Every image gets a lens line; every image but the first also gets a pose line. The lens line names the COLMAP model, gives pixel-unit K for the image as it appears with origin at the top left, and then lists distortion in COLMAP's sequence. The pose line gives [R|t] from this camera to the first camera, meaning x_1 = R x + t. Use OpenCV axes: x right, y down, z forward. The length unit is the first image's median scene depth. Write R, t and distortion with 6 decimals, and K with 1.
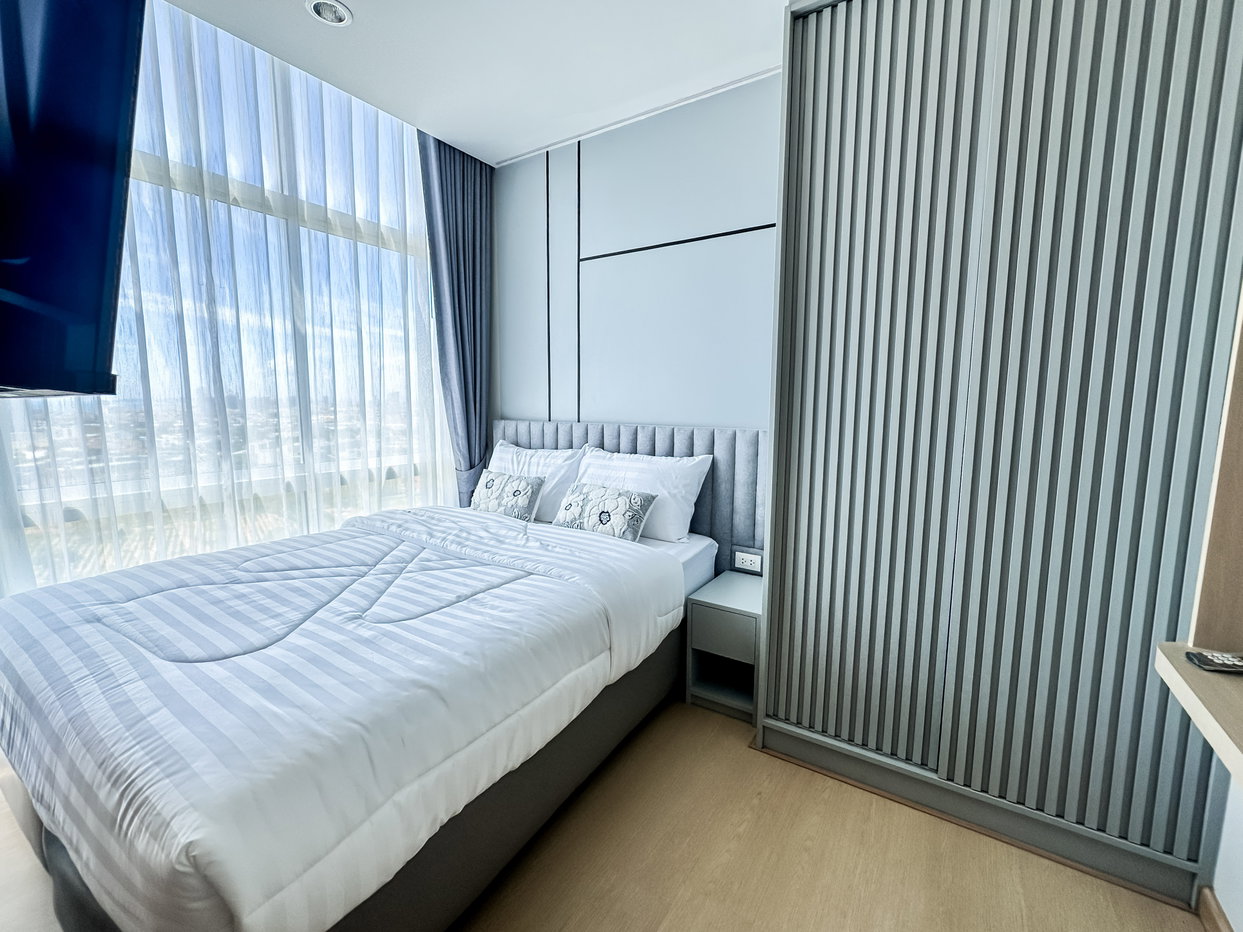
lens RADIAL K [[529.2, 0, 621.5], [0, 529.2, 466.0], [0, 0, 1]] dist [-0.000919, 0.000108]
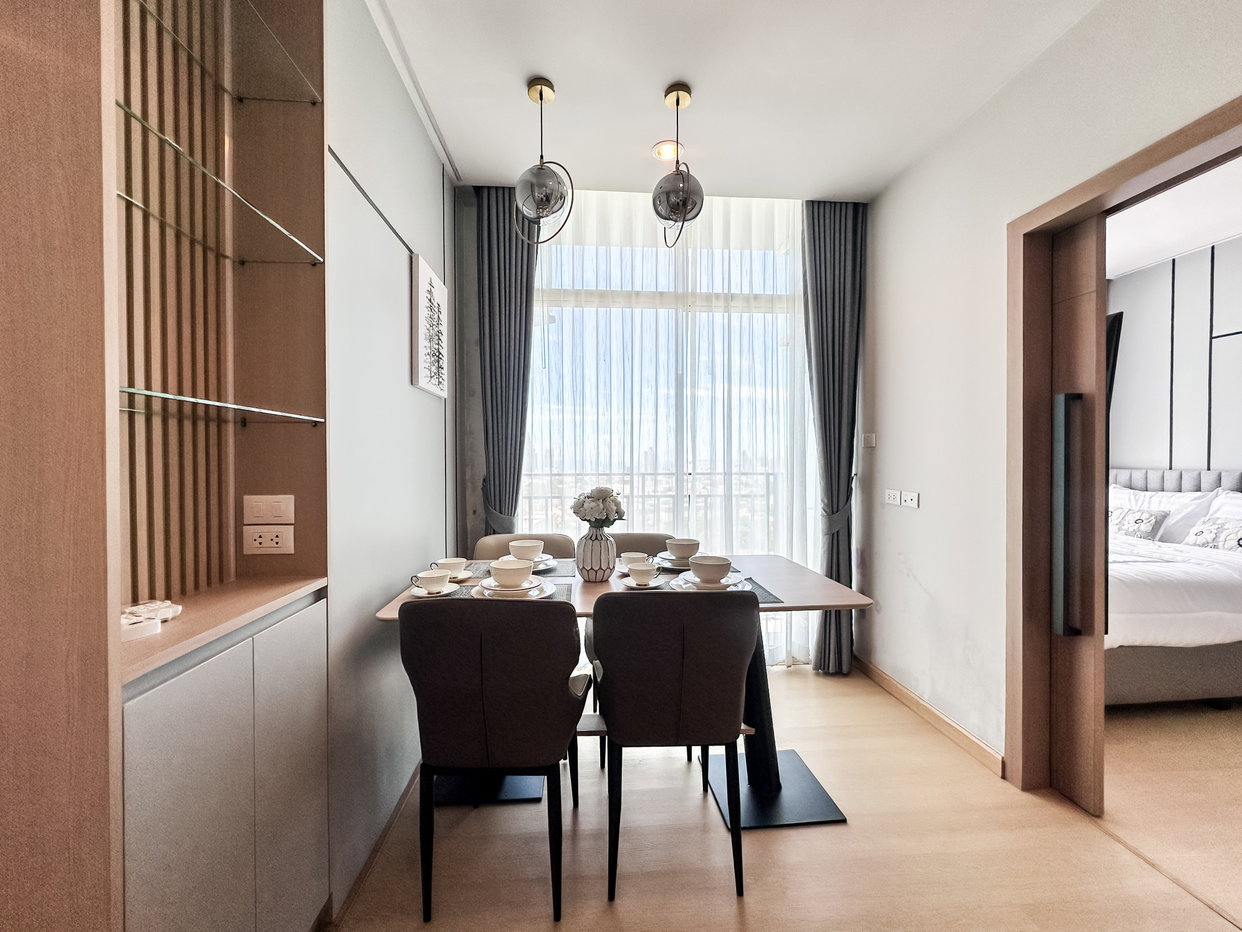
lens RADIAL K [[499.4, 0, 621.0], [0, 499.4, 466.0], [0, 0, 1]] dist [-0.000196, 0.000523]
pose [[0.604714, 0.000701, -0.796442, 0.015411], [-0.087908, 0.993948, -0.065871, 0.105273], [0.791576, 0.109847, 0.601116, -0.771968]]
